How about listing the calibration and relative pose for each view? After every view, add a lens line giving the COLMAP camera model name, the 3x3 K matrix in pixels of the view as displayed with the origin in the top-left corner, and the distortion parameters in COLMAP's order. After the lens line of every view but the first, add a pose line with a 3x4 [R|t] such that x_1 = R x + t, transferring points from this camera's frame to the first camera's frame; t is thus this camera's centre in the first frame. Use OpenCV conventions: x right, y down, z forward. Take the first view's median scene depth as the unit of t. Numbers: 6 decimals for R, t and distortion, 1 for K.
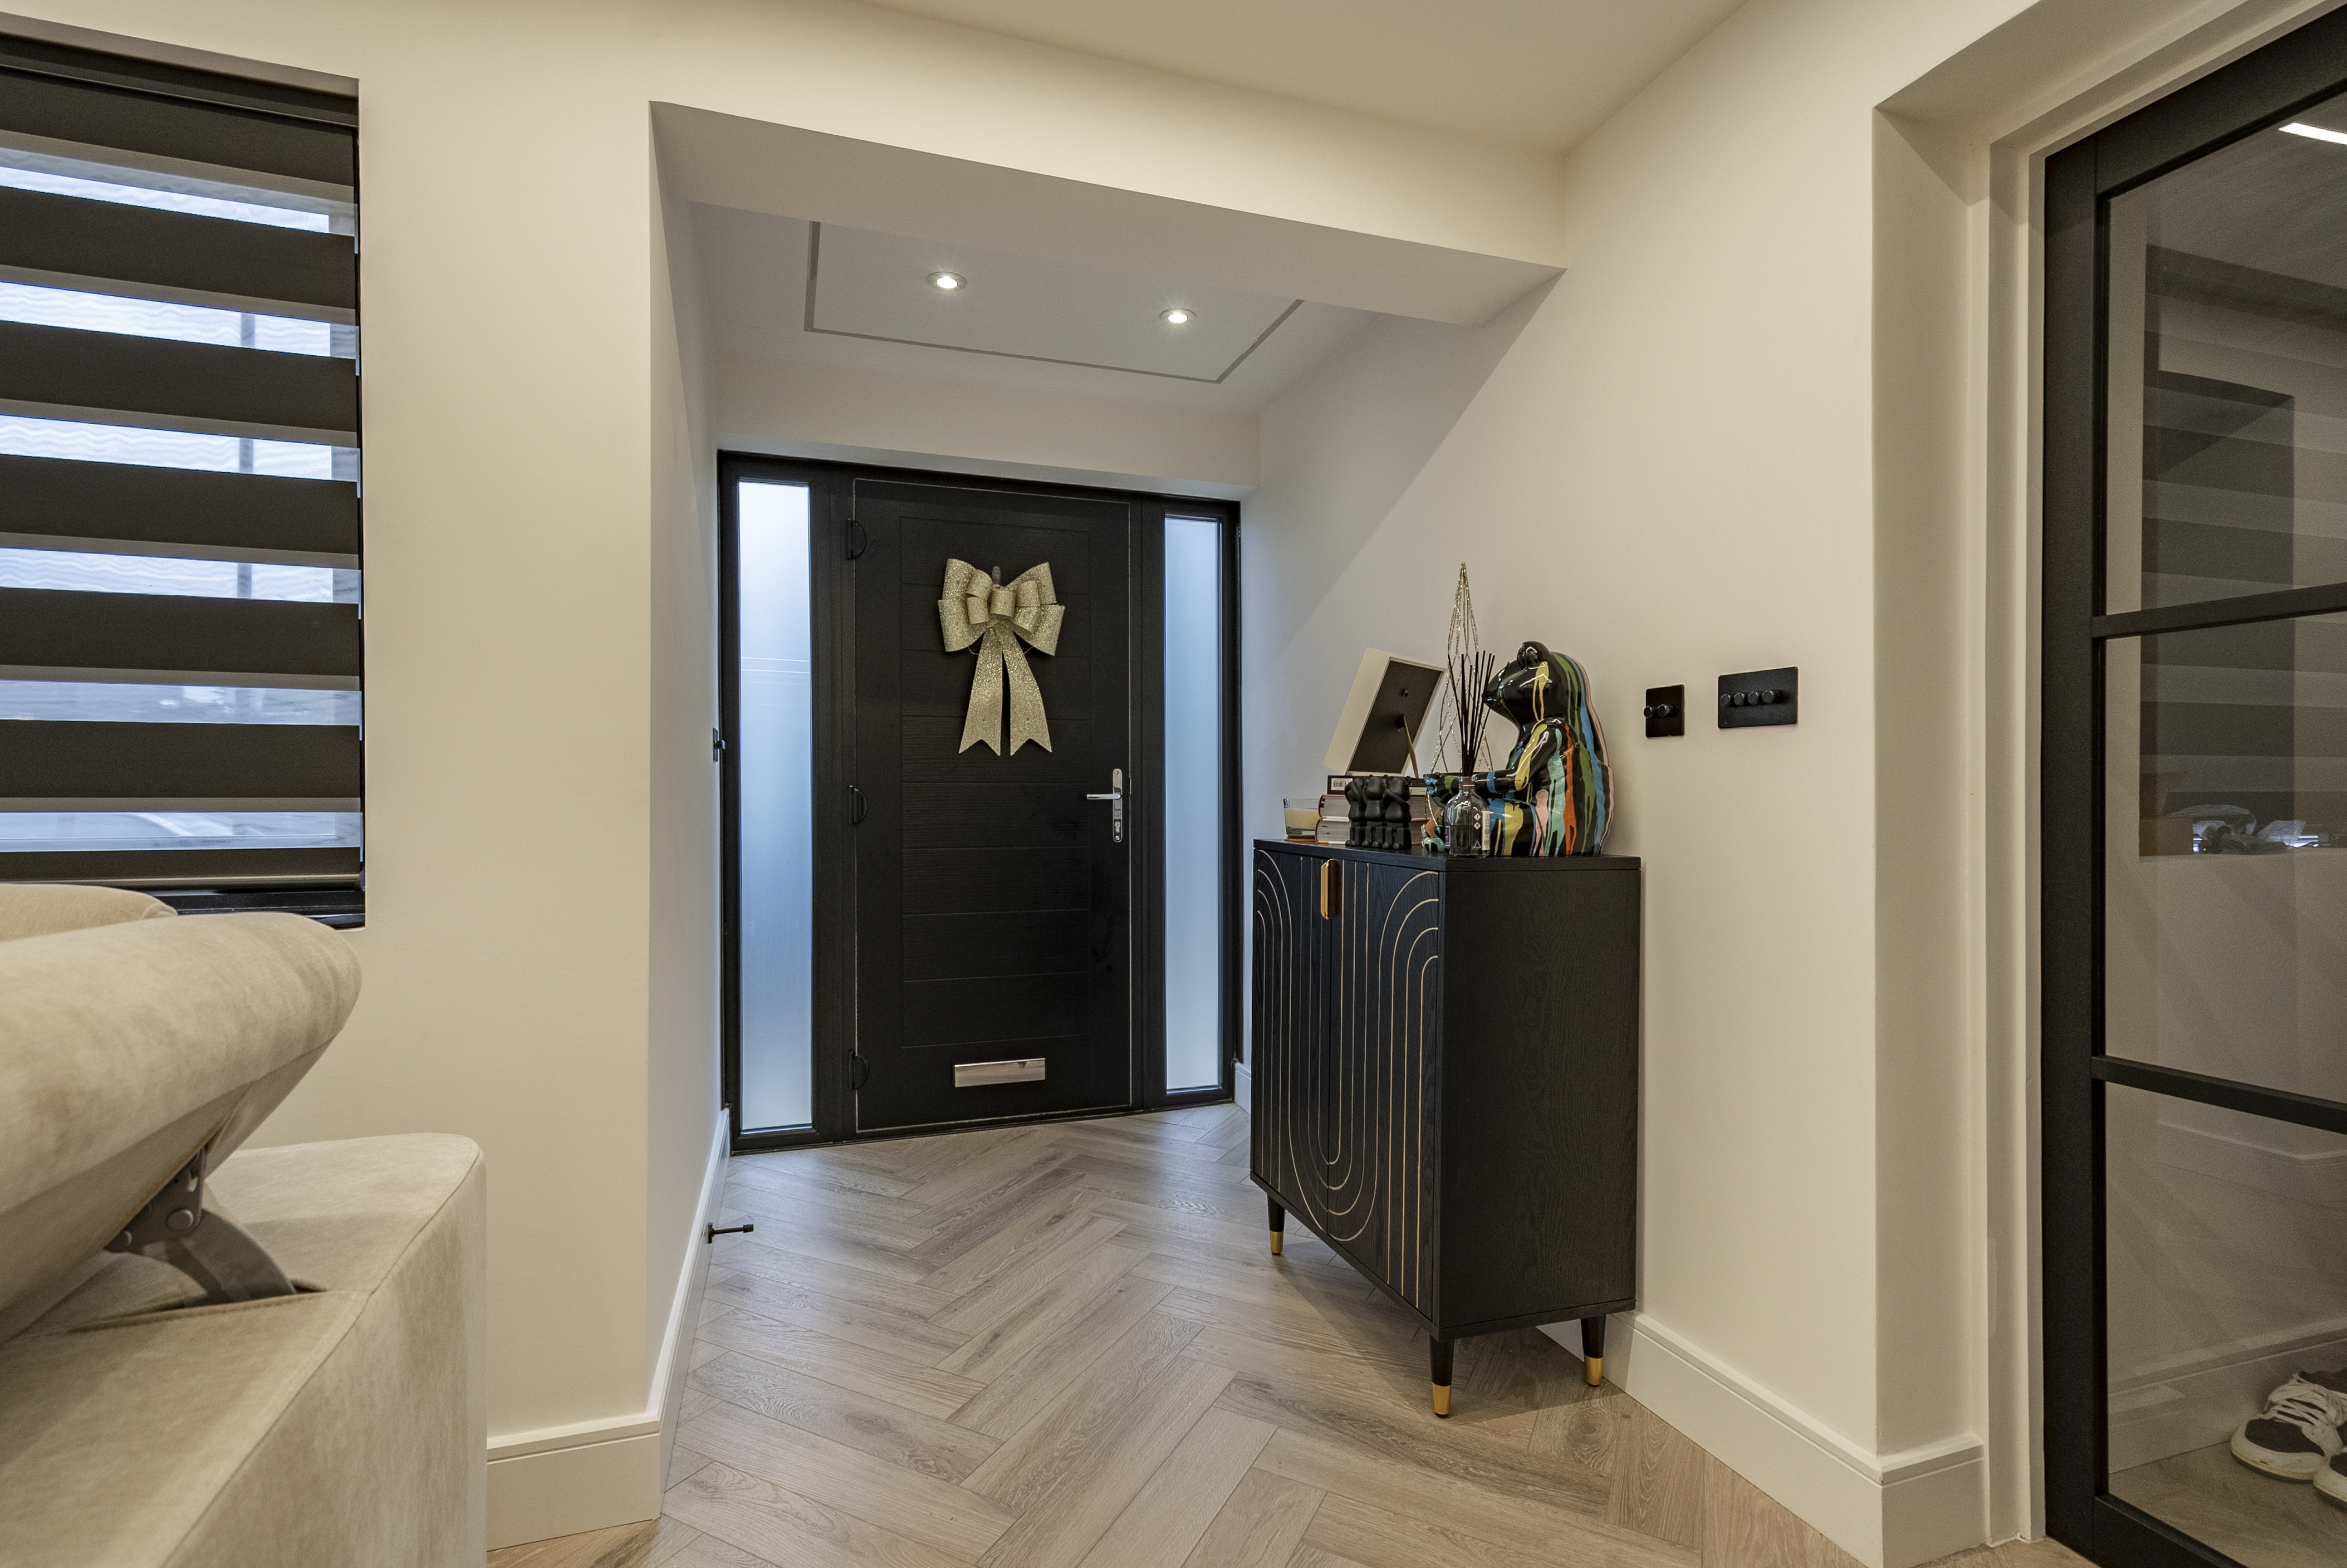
lens RADIAL K [[1090.2, 0, 1158.1], [0, 1090.2, 790.4], [0, 0, 1]] dist [0.003184, 0.001440]
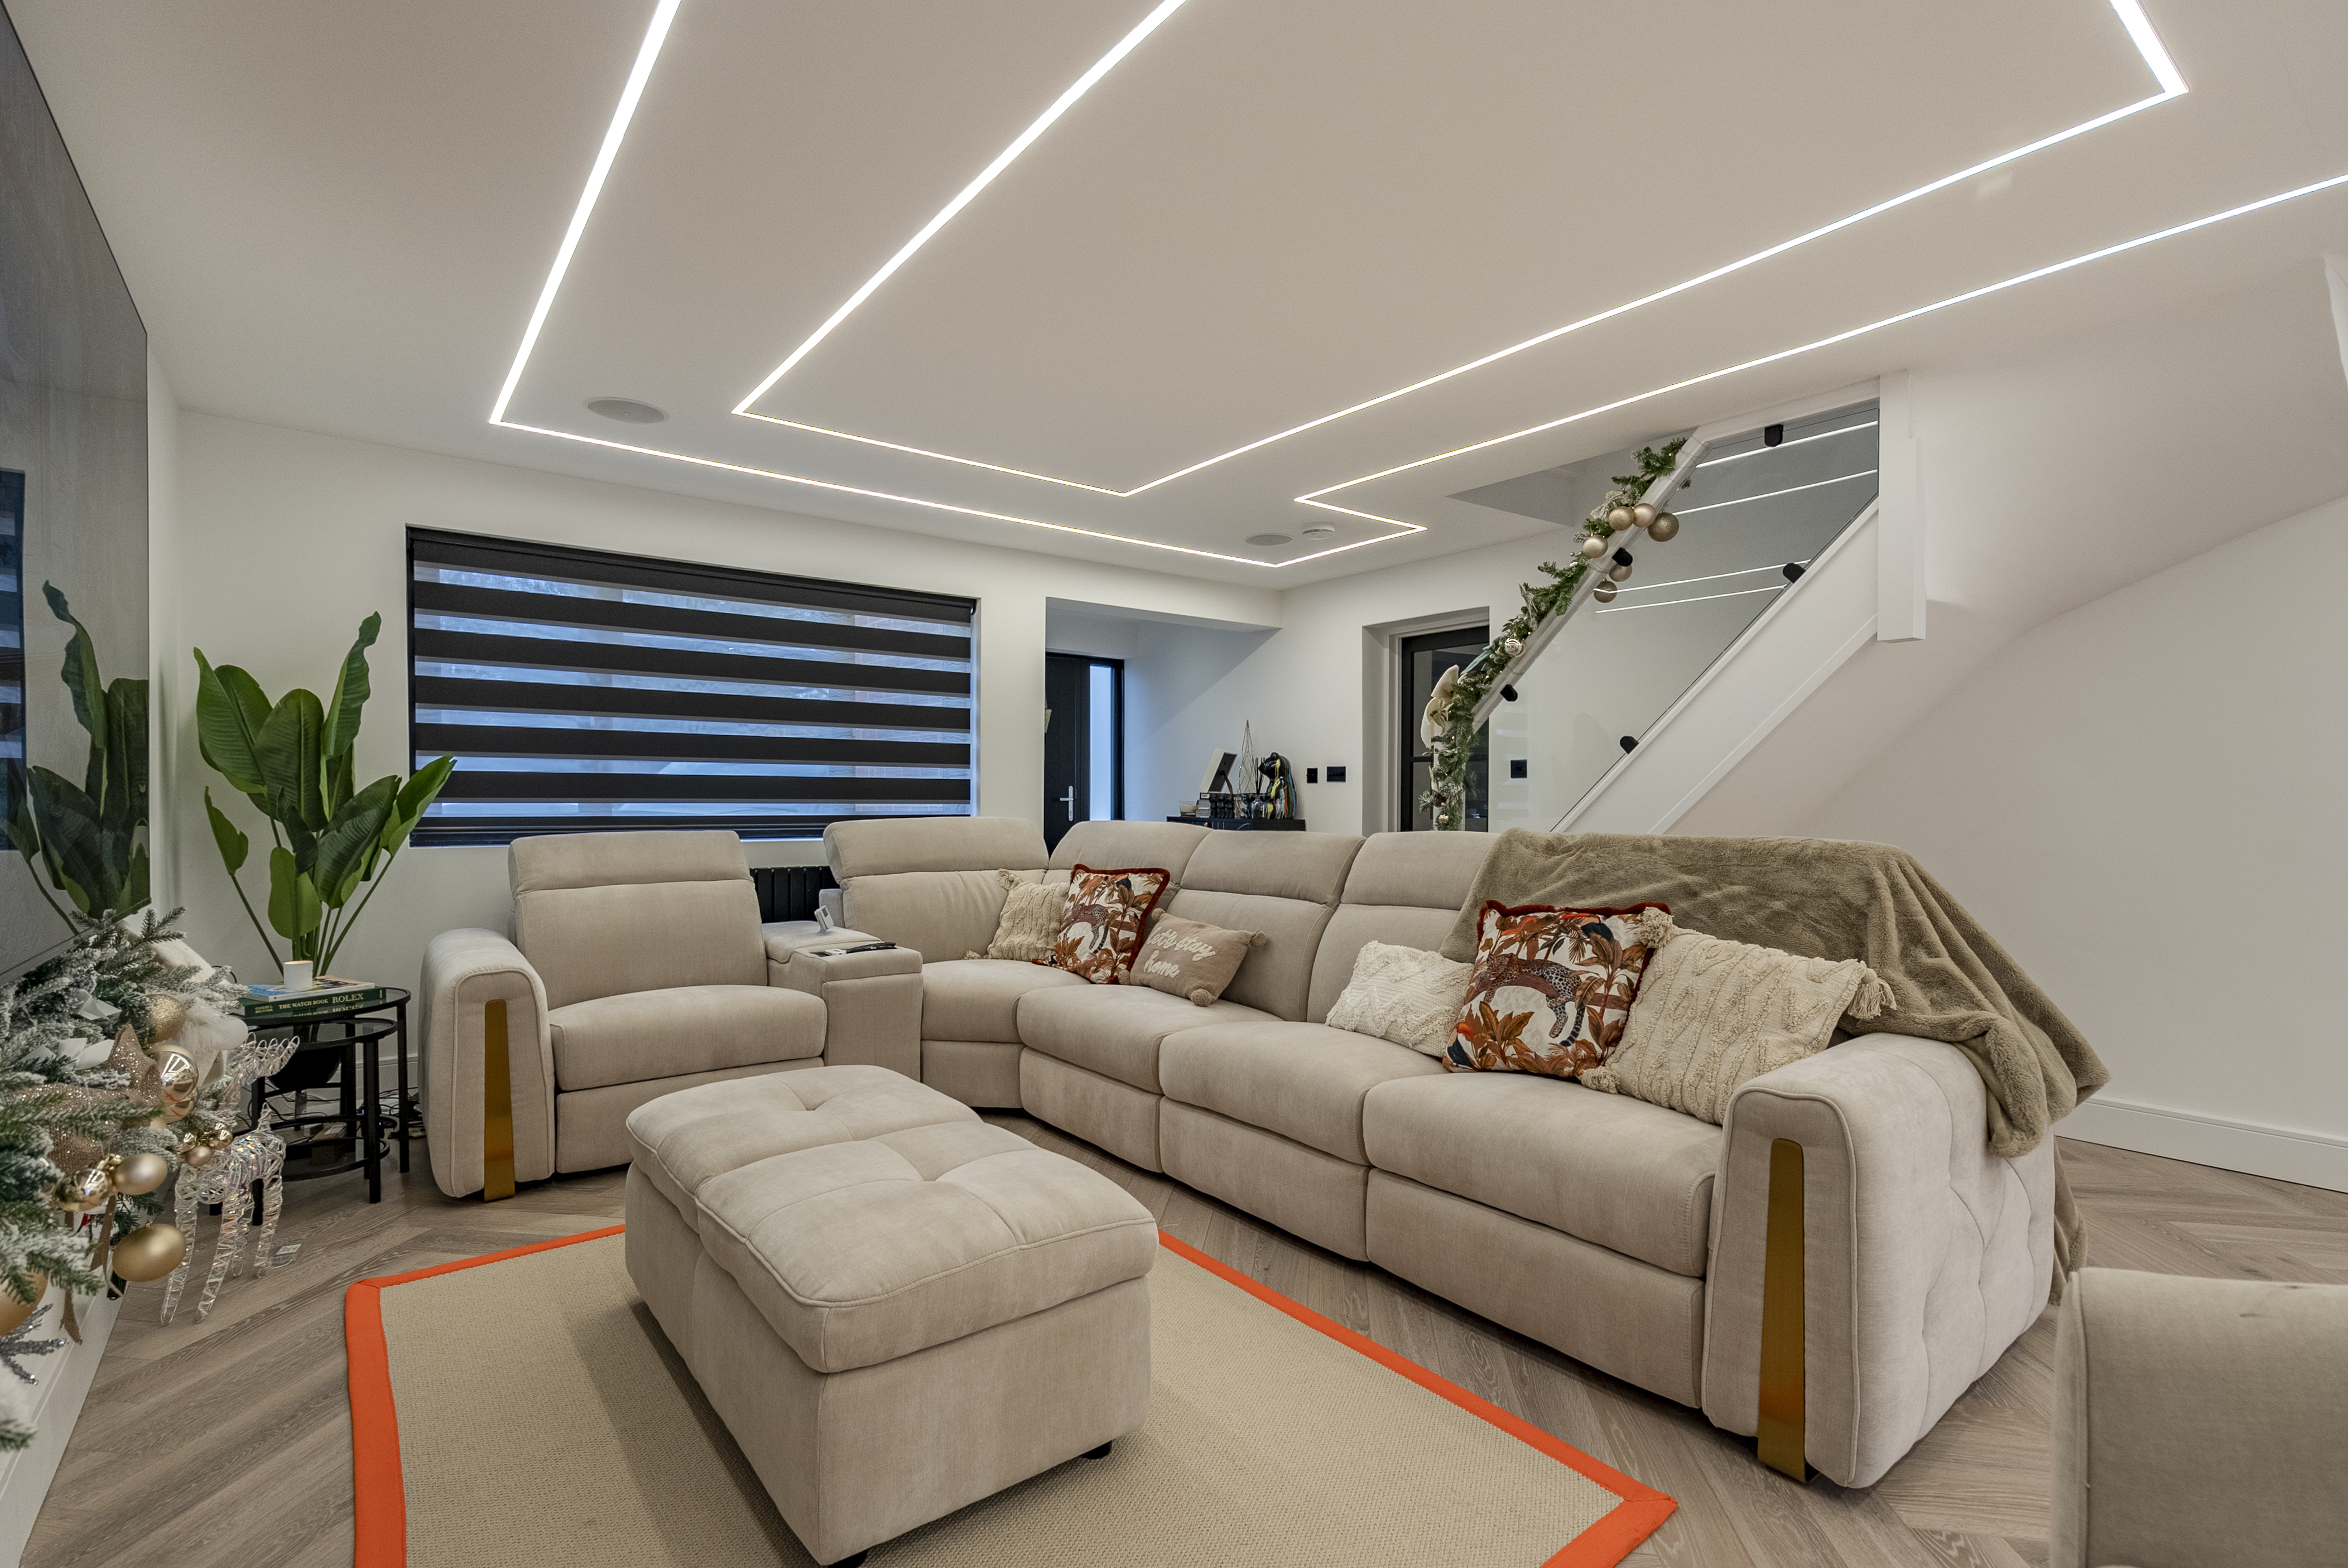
lens RADIAL K [[1090.5, 0, 1158.6], [0, 1090.5, 790.4], [0, 0, 1]] dist [0.003184, 0.001440]
pose [[0.948413, 0.003485, 0.317018, -1.024809], [-0.004126, 0.999991, 0.001350, -0.028455], [-0.317010, -0.002588, 0.948419, -1.988278]]
